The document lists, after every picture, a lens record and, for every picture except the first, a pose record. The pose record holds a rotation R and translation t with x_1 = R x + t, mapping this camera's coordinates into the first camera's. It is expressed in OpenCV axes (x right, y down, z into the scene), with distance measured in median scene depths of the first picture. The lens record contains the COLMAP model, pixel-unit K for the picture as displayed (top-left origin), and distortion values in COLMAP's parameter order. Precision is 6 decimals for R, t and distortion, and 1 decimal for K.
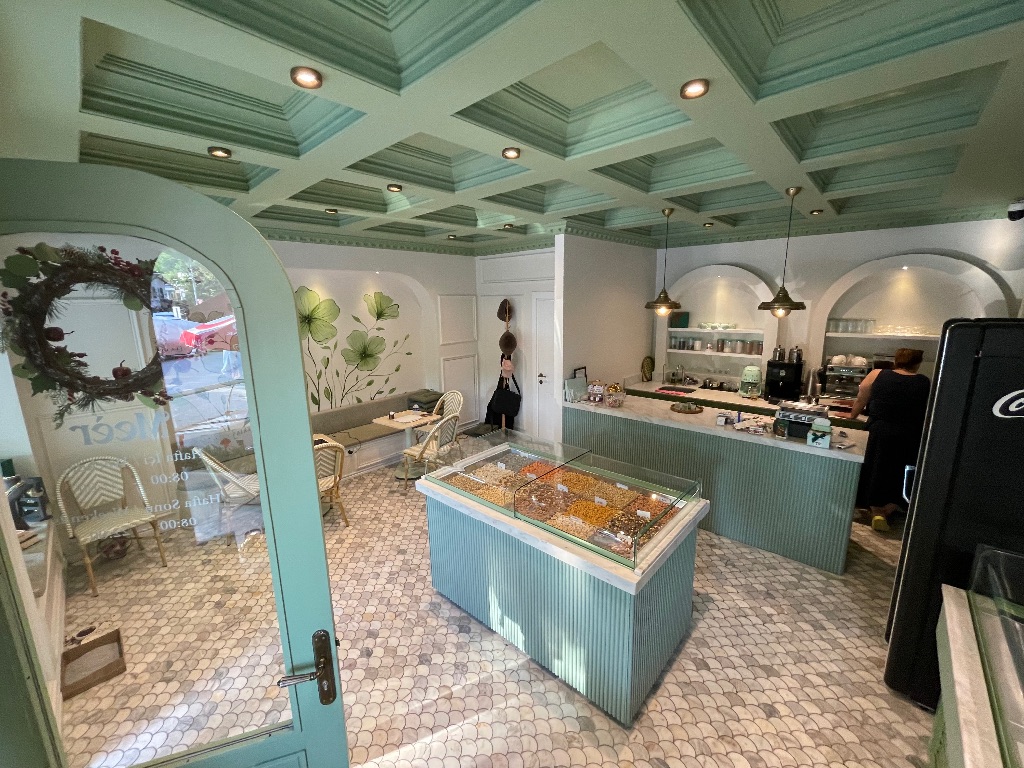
lens RADIAL K [[419.5, 0, 513.1], [0, 419.5, 378.3], [0, 0, 1]] dist [-0.008978, 0.000265]
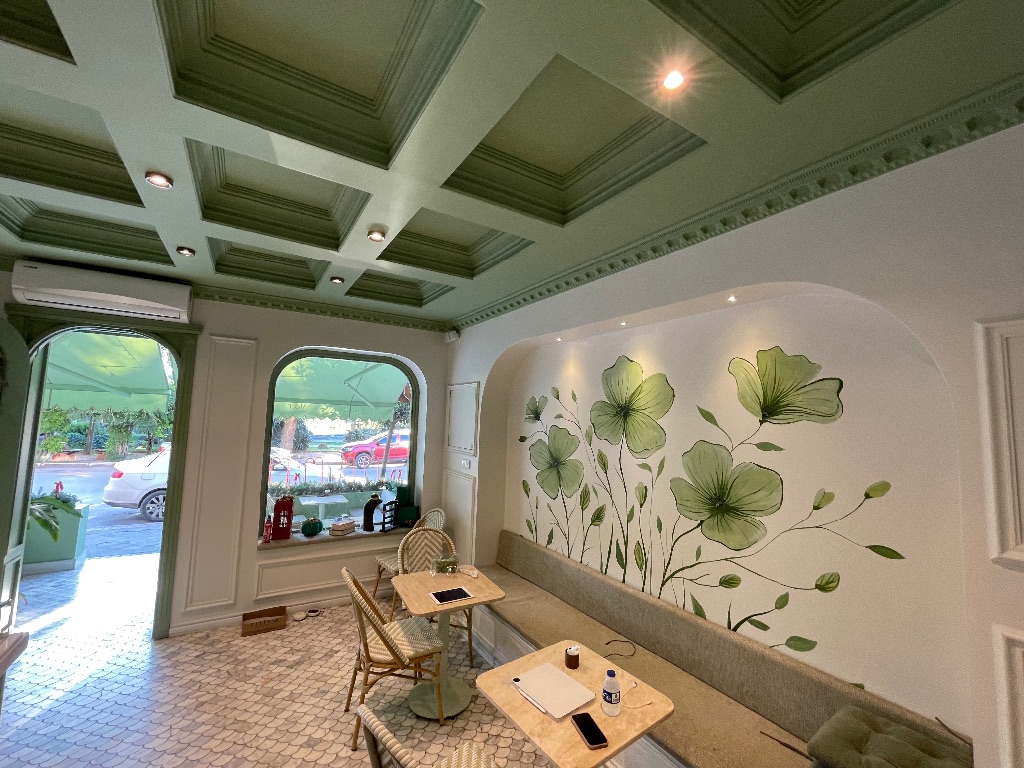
lens RADIAL K [[419.5, 0, 513.1], [0, 419.5, 378.3], [0, 0, 1]] dist [-0.008978, 0.000265]
pose [[-0.262326, -0.077036, -0.961899, 0.100099], [-0.204328, 0.978640, -0.022653, -0.127392], [0.943099, 0.190601, -0.272463, 0.913704]]
